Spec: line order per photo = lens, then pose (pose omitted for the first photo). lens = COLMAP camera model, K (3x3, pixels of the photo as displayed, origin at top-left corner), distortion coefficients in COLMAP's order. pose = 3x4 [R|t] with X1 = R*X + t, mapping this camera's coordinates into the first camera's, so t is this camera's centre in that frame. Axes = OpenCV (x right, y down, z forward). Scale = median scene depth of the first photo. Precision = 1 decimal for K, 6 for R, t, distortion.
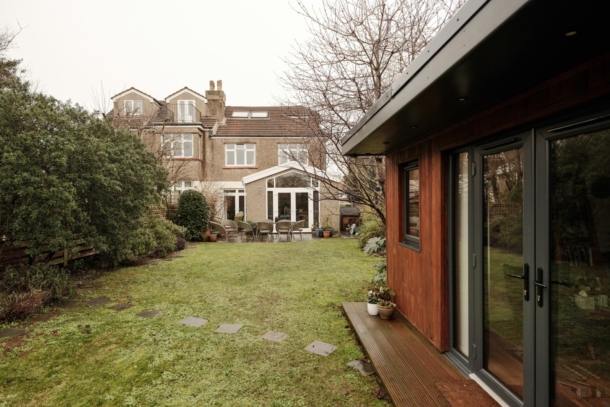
lens RADIAL K [[289.4, 0, 305.0], [0, 289.4, 201.5], [0, 0, 1]] dist [0.000277, -0.000007]
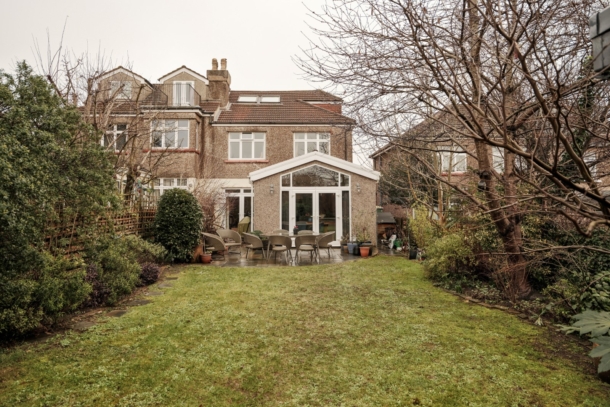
lens RADIAL K [[316.5, 0, 303.7], [0, 316.5, 189.4], [0, 0, 1]] dist [-0.002313, -0.000228]
pose [[0.999144, 0.006661, -0.040820, -0.033279], [-0.008356, 0.999104, -0.041487, -0.005746], [0.040507, 0.041792, 0.998305, 0.152498]]
